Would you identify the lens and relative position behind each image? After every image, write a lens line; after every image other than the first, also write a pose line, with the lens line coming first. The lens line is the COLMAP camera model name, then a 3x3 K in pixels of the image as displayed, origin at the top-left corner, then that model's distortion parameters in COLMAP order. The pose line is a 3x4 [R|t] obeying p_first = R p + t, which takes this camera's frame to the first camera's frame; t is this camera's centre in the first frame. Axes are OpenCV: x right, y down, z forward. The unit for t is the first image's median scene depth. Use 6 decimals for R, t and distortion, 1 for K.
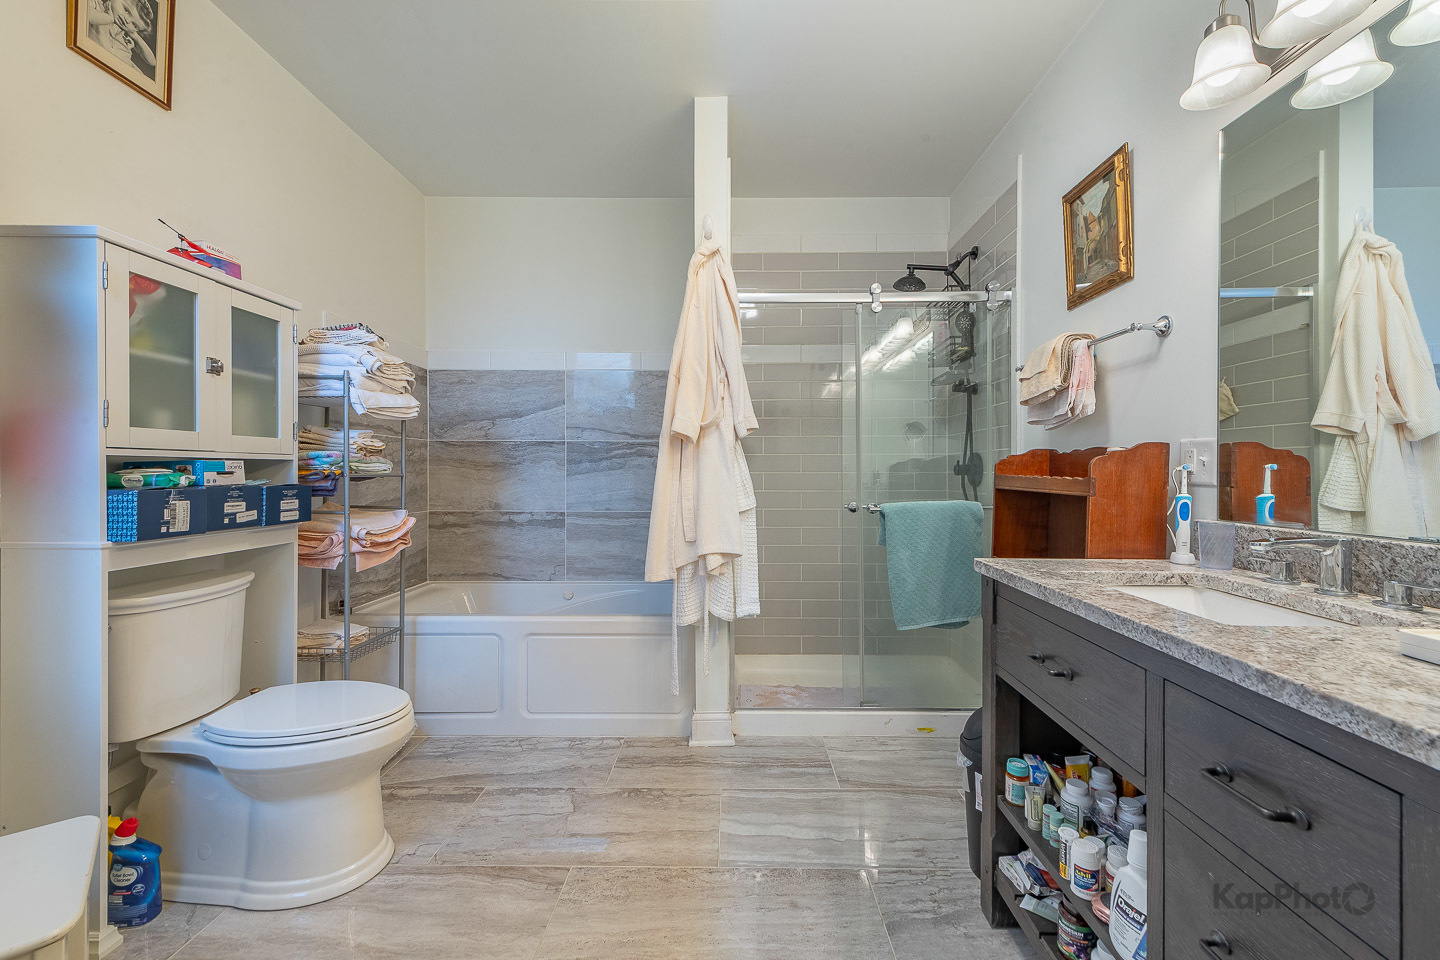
lens RADIAL K [[575.5, 0, 720.1], [0, 575.5, 465.9], [0, 0, 1]] dist [0.011997, -0.003944]
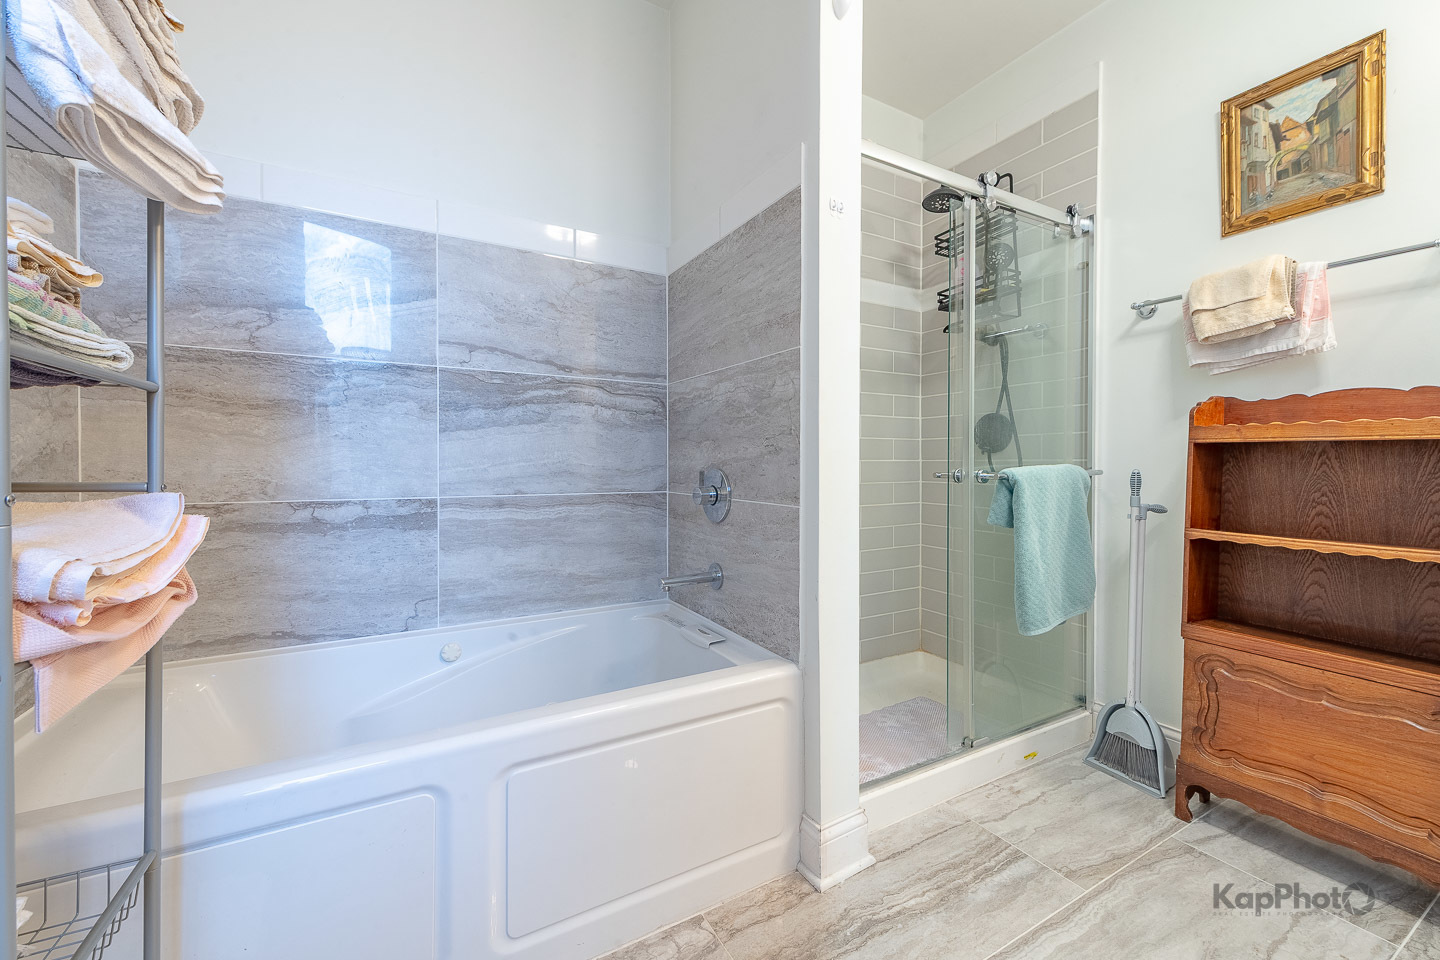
lens RADIAL K [[575.5, 0, 690.5], [0, 575.5, 462.4], [0, 0, 1]] dist [0.011997, -0.003944]
pose [[0.868000, -0.000014, 0.496564, -0.438670], [-0.004893, 0.999951, 0.008582, 0.052998], [-0.496540, -0.009879, 0.867958, 0.552241]]
